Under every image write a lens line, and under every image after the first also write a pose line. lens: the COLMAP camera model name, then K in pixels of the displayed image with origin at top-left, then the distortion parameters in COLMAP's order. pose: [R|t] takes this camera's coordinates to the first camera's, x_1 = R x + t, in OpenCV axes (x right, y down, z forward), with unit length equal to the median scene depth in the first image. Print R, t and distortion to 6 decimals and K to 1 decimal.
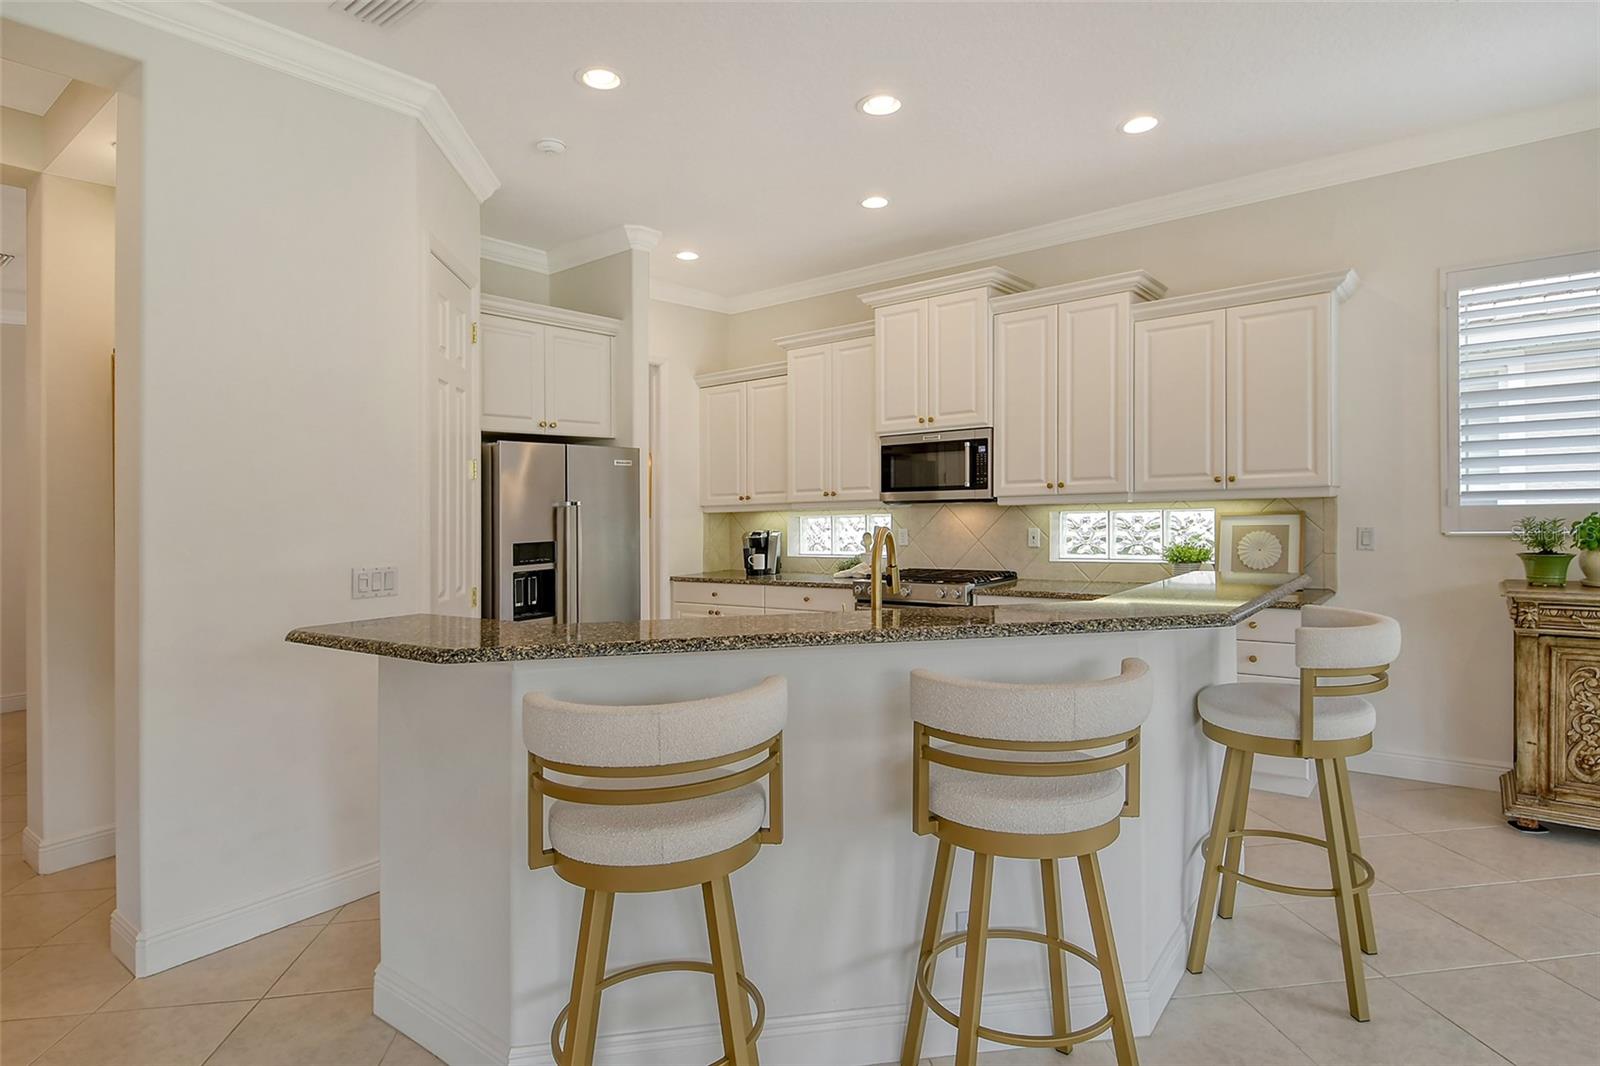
lens RADIAL K [[850.6, 0, 820.0], [0, 850.6, 510.8], [0, 0, 1]] dist [0.016578, -0.000317]
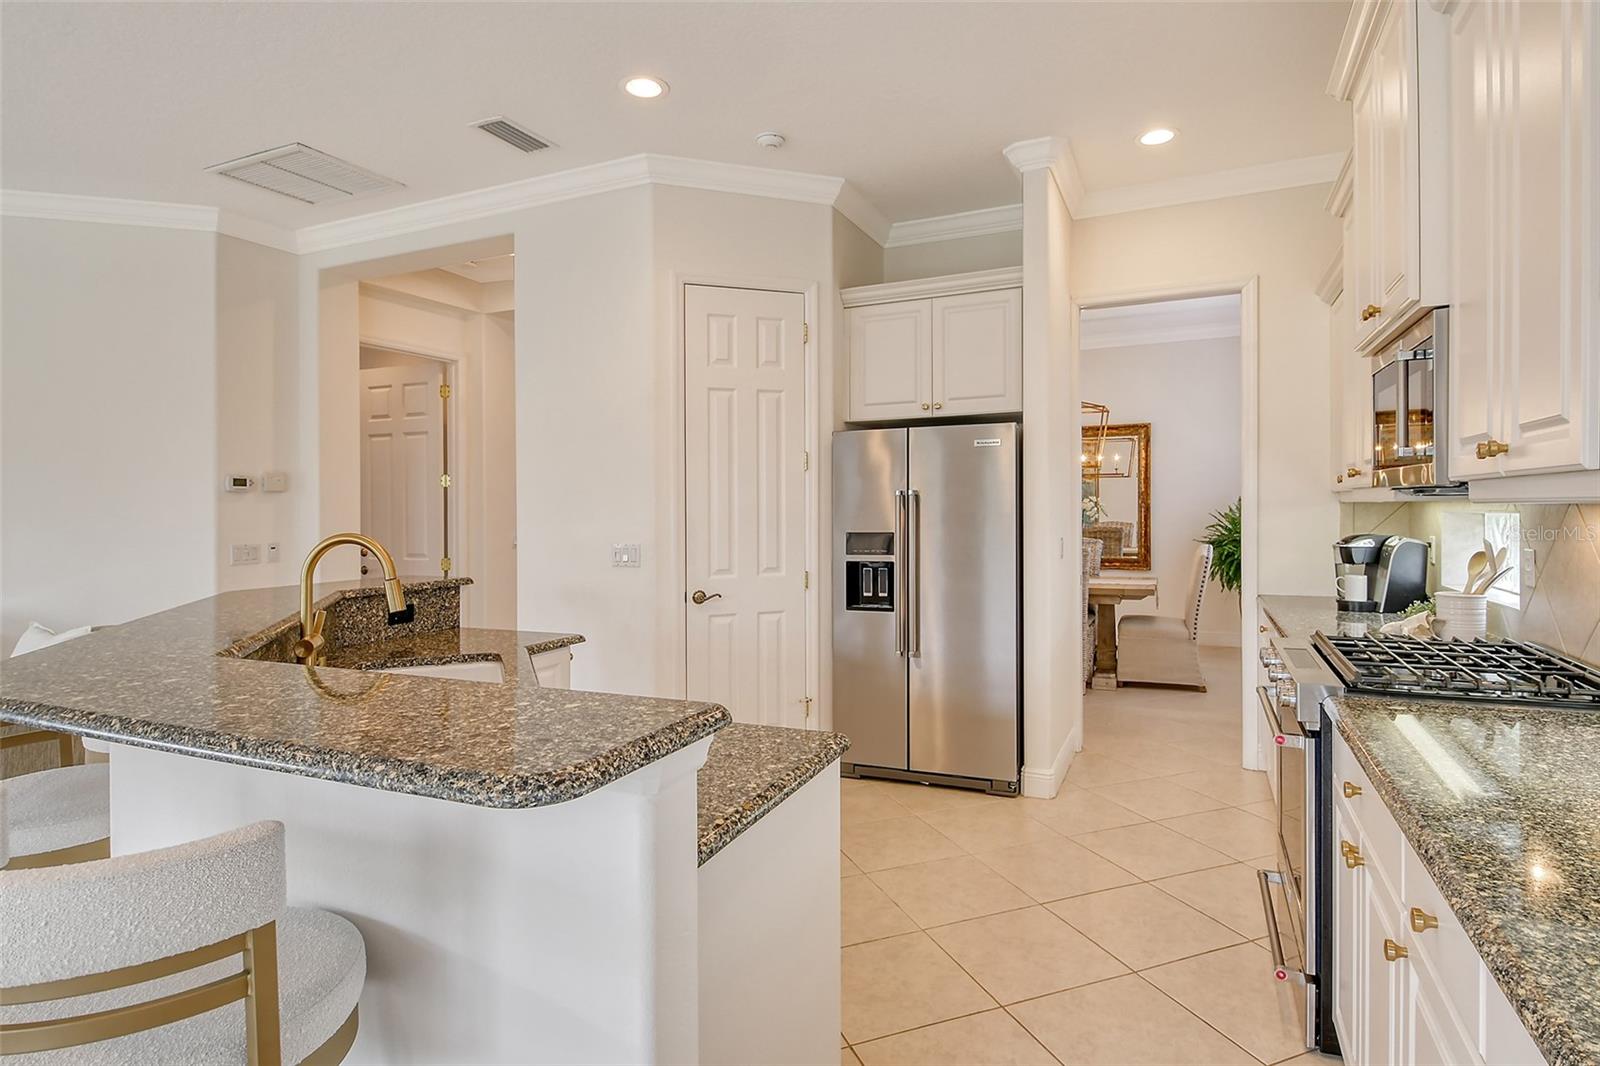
lens RADIAL K [[842.1, 0, 796.9], [0, 842.1, 502.9], [0, 0, 1]] dist [0.001187, 0.000013]
pose [[0.215662, 0.018193, -0.976299, 0.518097], [0.002105, 0.999815, 0.019096, -0.013635], [0.976466, -0.006173, 0.215584, 0.630145]]
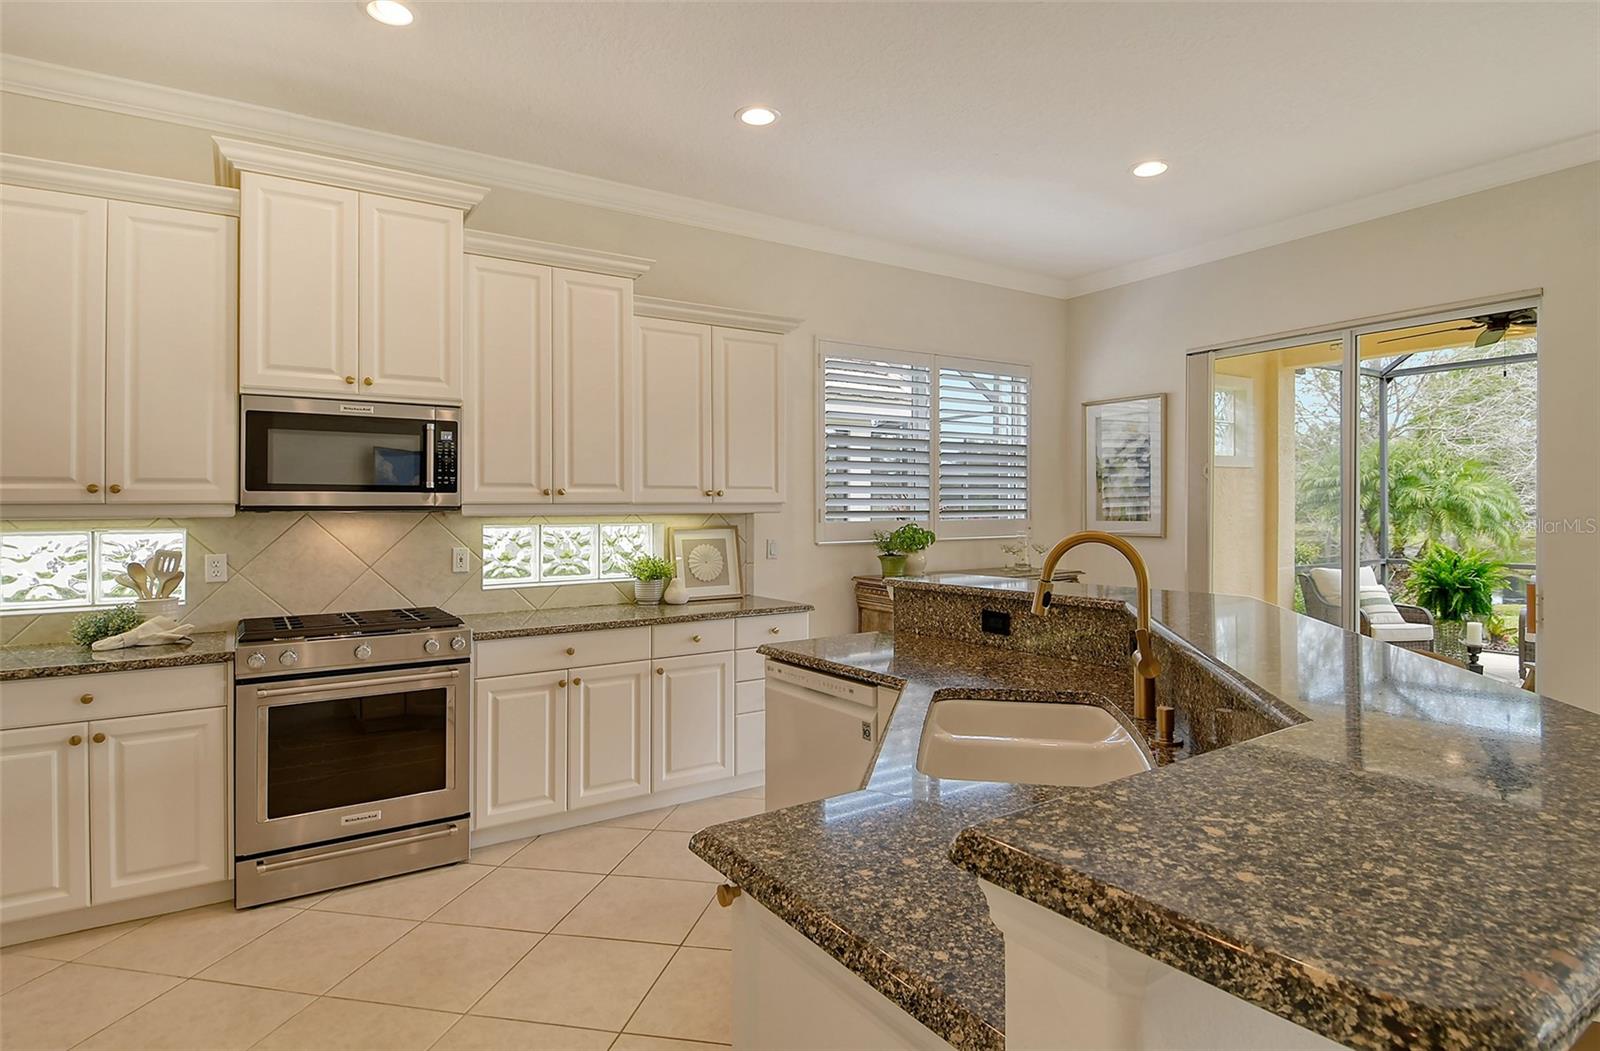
lens RADIAL K [[846.0, 0, 800.0], [0, 846.0, 525.5], [0, 0, 1]] dist [-0.001566, -0.000499]
pose [[0.323175, 0.010236, 0.946284, -0.383555], [0.004923, 0.999910, -0.012497, 0.012398], [-0.946326, 0.008698, 0.323096, 0.498907]]
